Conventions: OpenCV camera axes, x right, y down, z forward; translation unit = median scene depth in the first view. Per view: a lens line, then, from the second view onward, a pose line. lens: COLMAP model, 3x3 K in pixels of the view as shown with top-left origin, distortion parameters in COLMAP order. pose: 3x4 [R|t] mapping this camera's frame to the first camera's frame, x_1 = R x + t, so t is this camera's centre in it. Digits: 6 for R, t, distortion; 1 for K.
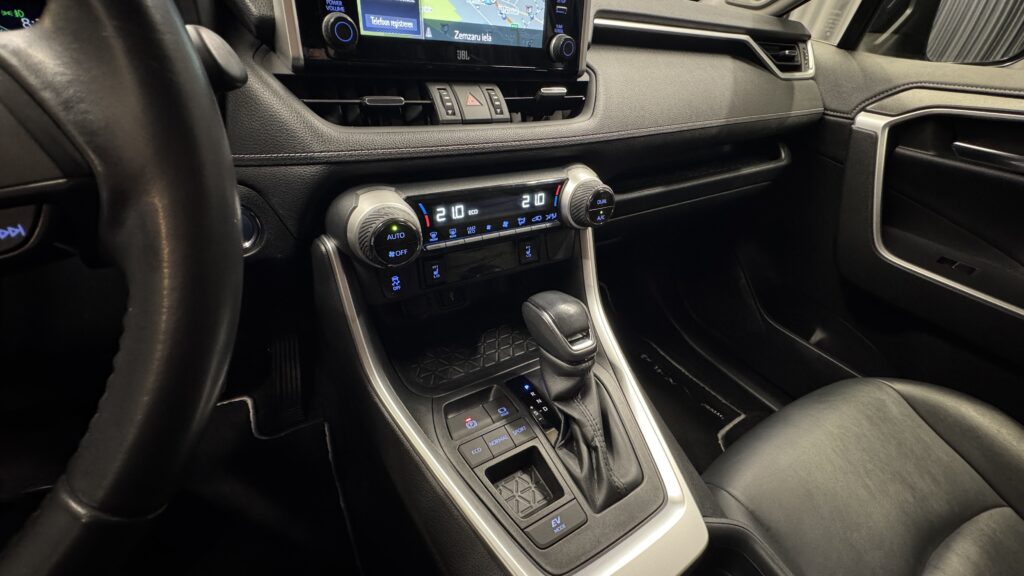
lens RADIAL K [[411.9, 0, 513.0], [0, 411.9, 289.9], [0, 0, 1]] dist [-0.004090, 0.001459]
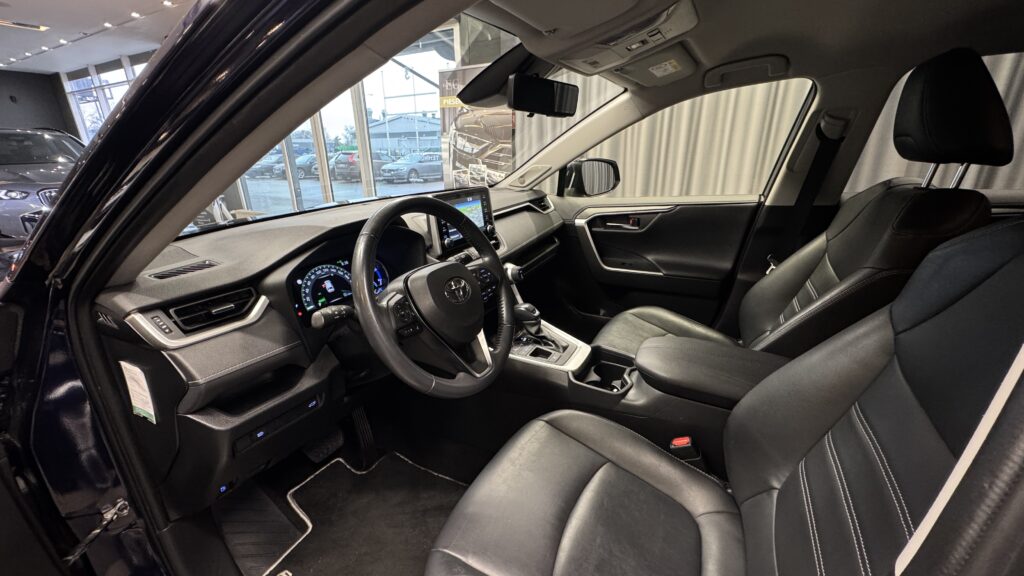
lens RADIAL K [[411.9, 0, 511.2], [0, 411.9, 287.3], [0, 0, 1]] dist [-0.004090, 0.001459]
pose [[0.852574, -0.275253, 0.444245, -1.191898], [0.378792, 0.911115, -0.162436, 0.345262], [-0.360047, 0.306765, 0.881057, -1.563920]]
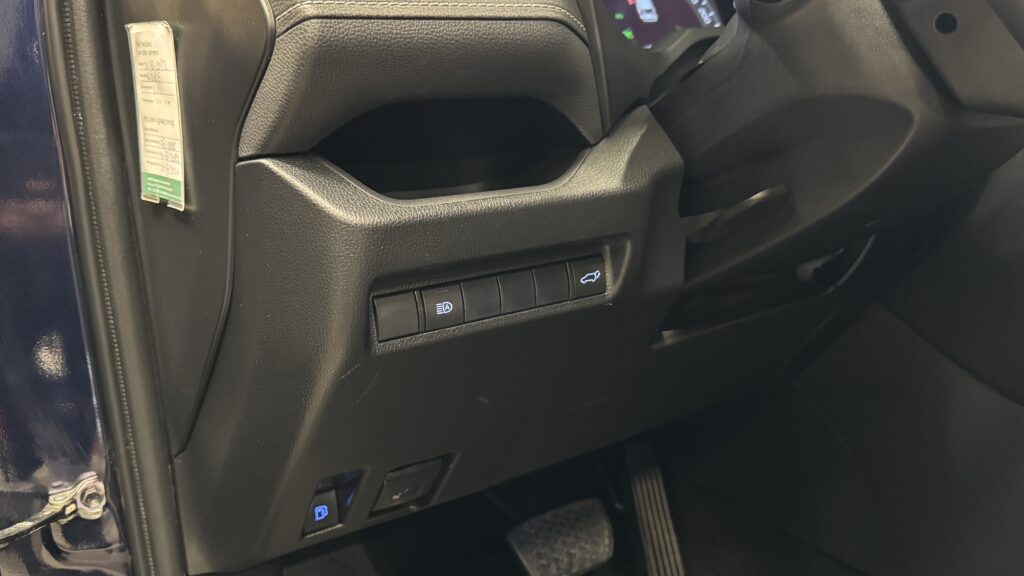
lens RADIAL K [[926.6, 0, 515.1], [0, 926.6, 293.1], [0, 0, 1]] dist [0.105717, -0.171202]
pose [[0.981608, -0.180424, 0.062389, -1.471262], [0.190414, 0.901873, -0.387773, 0.688149], [0.013696, 0.392521, 0.919641, -0.602370]]
